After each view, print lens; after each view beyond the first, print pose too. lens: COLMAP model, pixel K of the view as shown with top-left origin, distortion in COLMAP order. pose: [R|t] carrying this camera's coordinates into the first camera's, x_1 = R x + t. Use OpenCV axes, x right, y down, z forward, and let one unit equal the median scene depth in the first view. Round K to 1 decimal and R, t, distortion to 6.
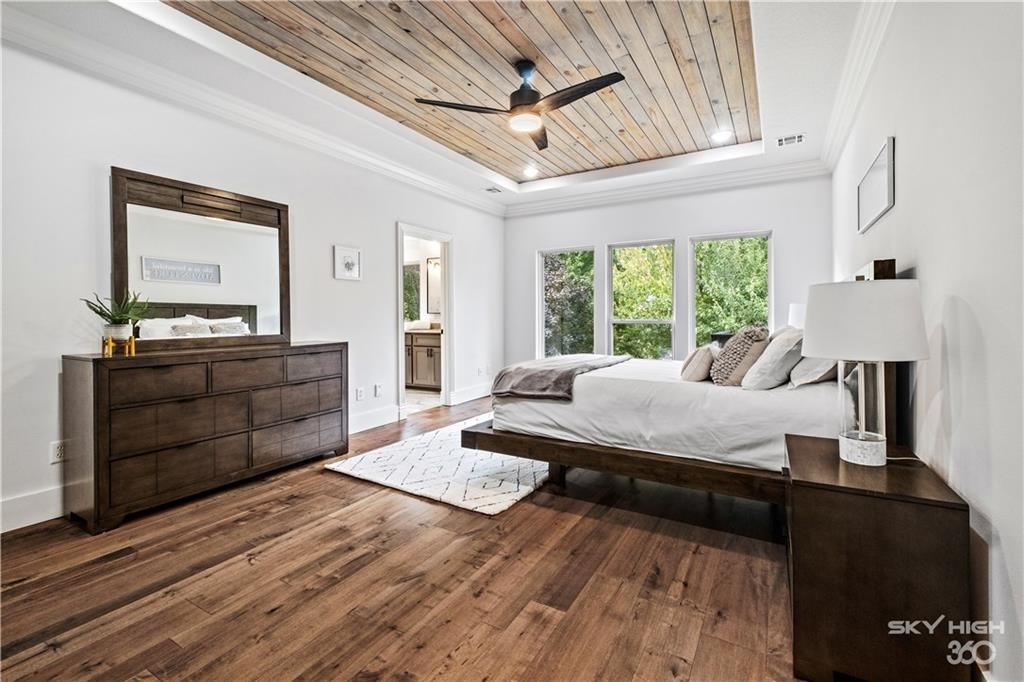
lens RADIAL K [[449.4, 0, 510.7], [0, 449.4, 314.2], [0, 0, 1]] dist [0.011691, 0.000544]
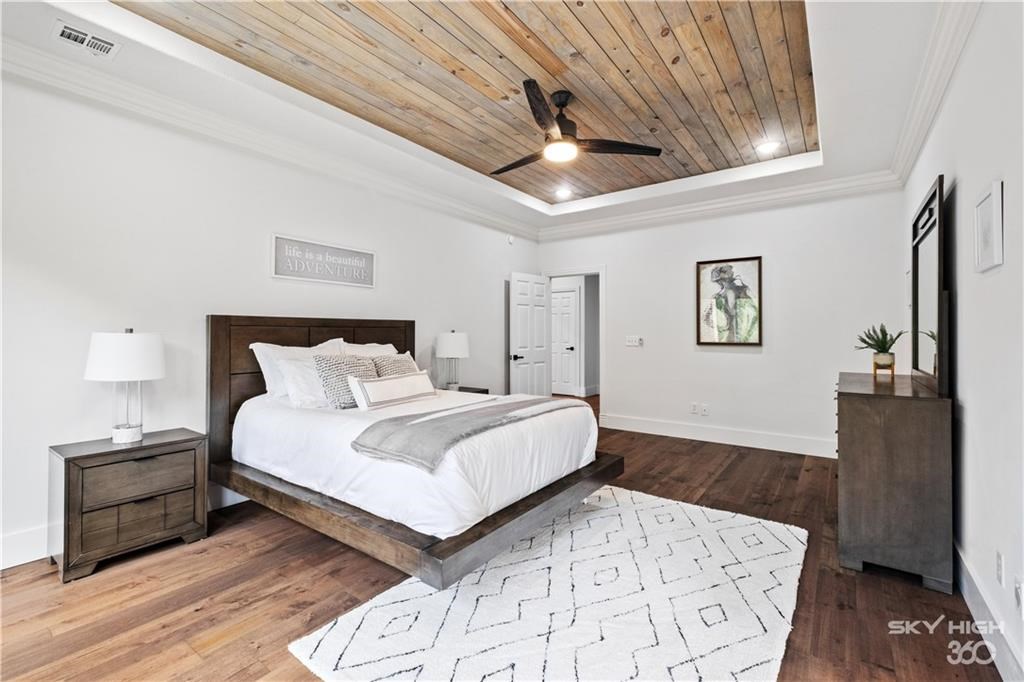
lens RADIAL K [[449.4, 0, 511.2], [0, 449.4, 338.9], [0, 0, 1]] dist [0.011691, 0.000544]
pose [[-0.995213, 0.001603, 0.097719, 0.055737], [0.001441, 0.999997, -0.001732, -0.014972], [-0.097722, -0.001583, -0.995213, 2.444581]]
